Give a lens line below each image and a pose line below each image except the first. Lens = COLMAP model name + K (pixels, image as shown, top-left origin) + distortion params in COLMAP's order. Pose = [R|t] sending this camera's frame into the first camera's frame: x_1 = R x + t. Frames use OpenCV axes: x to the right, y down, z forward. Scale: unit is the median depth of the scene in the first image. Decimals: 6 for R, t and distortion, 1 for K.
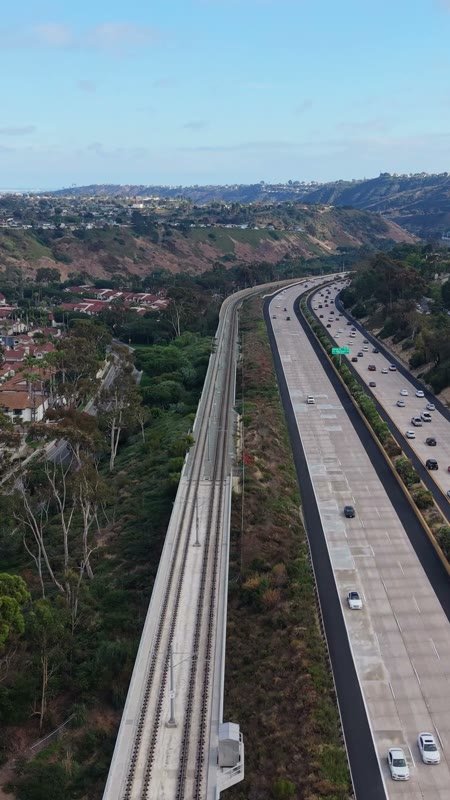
lens RADIAL K [[1008.2, 0, 225.0], [0, 1008.2, 400.0], [0, 0, 1]] dist [0.249955, -0.932382]
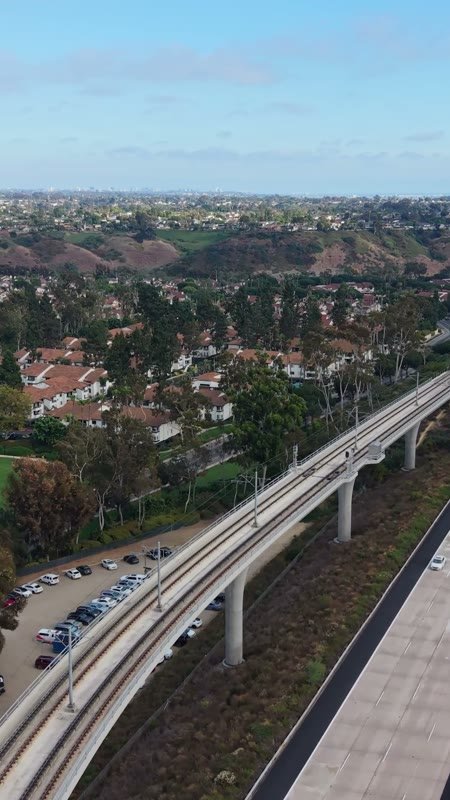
lens RADIAL K [[1008.2, 0, 225.0], [0, 1008.2, 400.0], [0, 0, 1]] dist [0.249955, -0.932382]
pose [[0.927601, 0.078184, -0.365299, 0.033486], [-0.080041, 0.996741, 0.010082, 0.017066], [0.364896, 0.019887, 0.930836, -0.075058]]
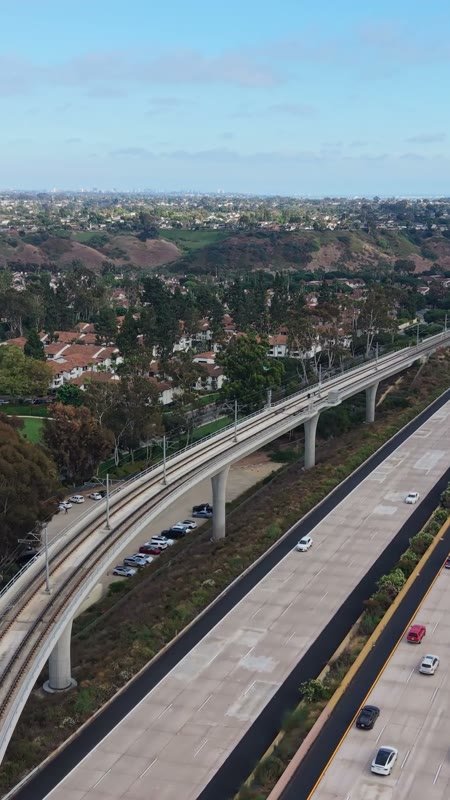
lens RADIAL K [[1008.2, 0, 225.0], [0, 1008.2, 400.0], [0, 0, 1]] dist [0.249955, -0.932382]
pose [[0.926701, 0.079727, -0.367245, 0.050701], [-0.082099, 0.996582, 0.009185, 0.024695], [0.366722, 0.021639, 0.930079, -0.111167]]
